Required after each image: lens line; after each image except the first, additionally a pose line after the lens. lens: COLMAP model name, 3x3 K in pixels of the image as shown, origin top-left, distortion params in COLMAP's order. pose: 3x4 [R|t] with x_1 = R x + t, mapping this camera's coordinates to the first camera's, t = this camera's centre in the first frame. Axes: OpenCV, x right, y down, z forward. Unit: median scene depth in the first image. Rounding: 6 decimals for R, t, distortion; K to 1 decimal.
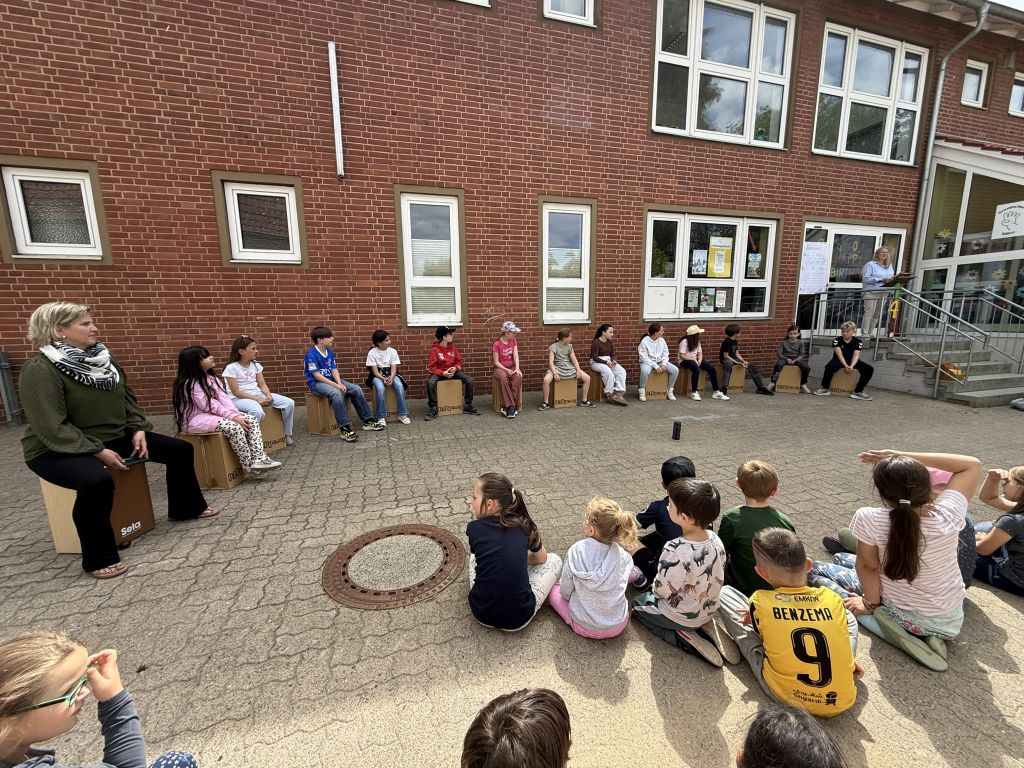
lens RADIAL K [[412.4, 0, 517.0], [0, 412.4, 382.9], [0, 0, 1]] dist [-0.000841, -0.000342]
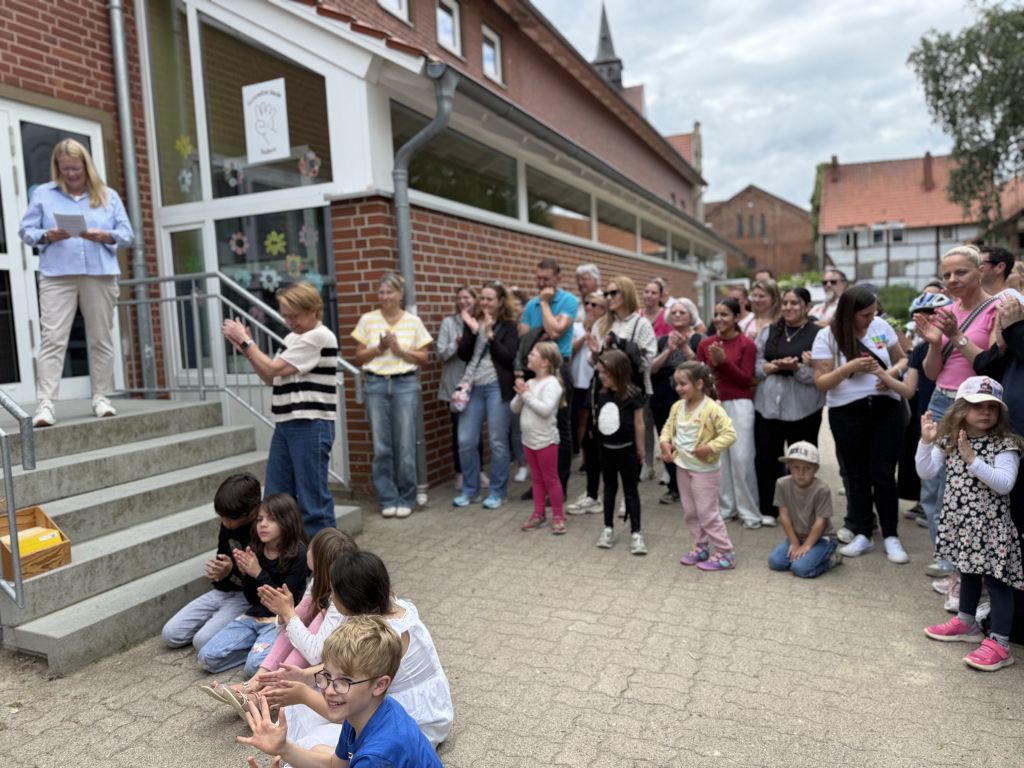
lens RADIAL K [[714.4, 0, 514.7], [0, 714.4, 377.6], [0, 0, 1]] dist [0.013014, 0.000220]
pose [[0.648942, -0.083422, 0.756251, 0.861004], [0.161988, 0.986331, -0.030200, -0.066795], [-0.743394, 0.142101, 0.653585, 0.382607]]
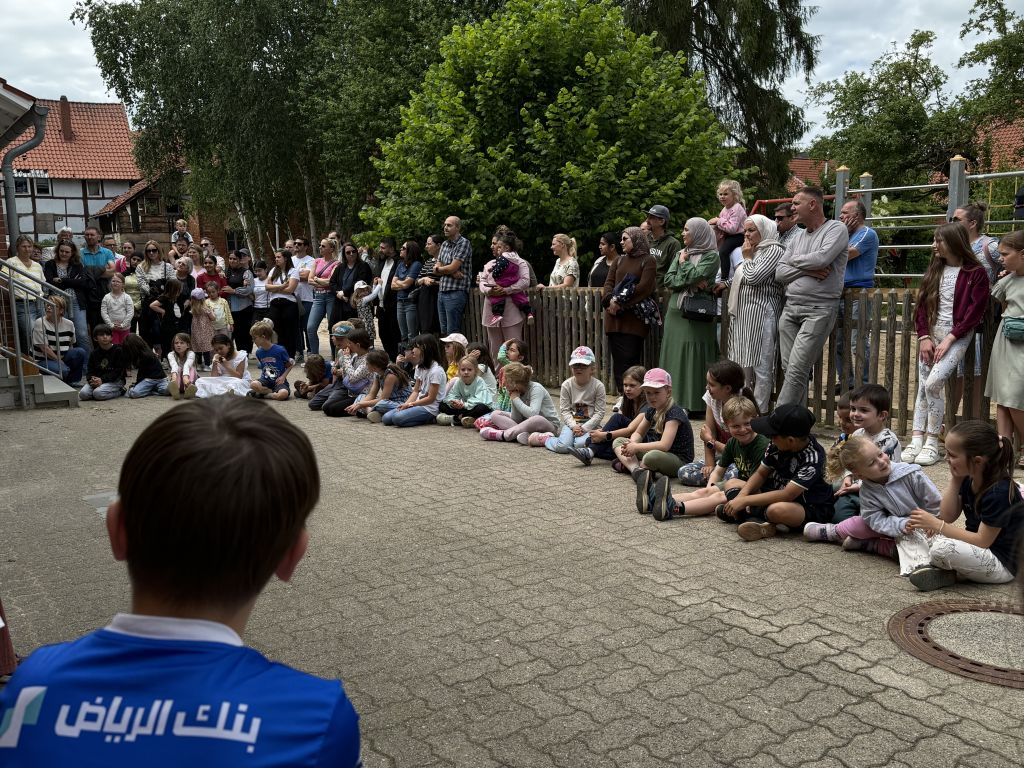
lens RADIAL K [[943.1, 0, 505.3], [0, 943.1, 365.8], [0, 0, 1]] dist [0.018392, 0.000000]
pose [[-0.282626, -0.103822, 0.953595, -0.453244], [0.182861, 0.970063, 0.159812, -0.106791], [-0.941639, 0.219542, -0.255180, 0.649668]]
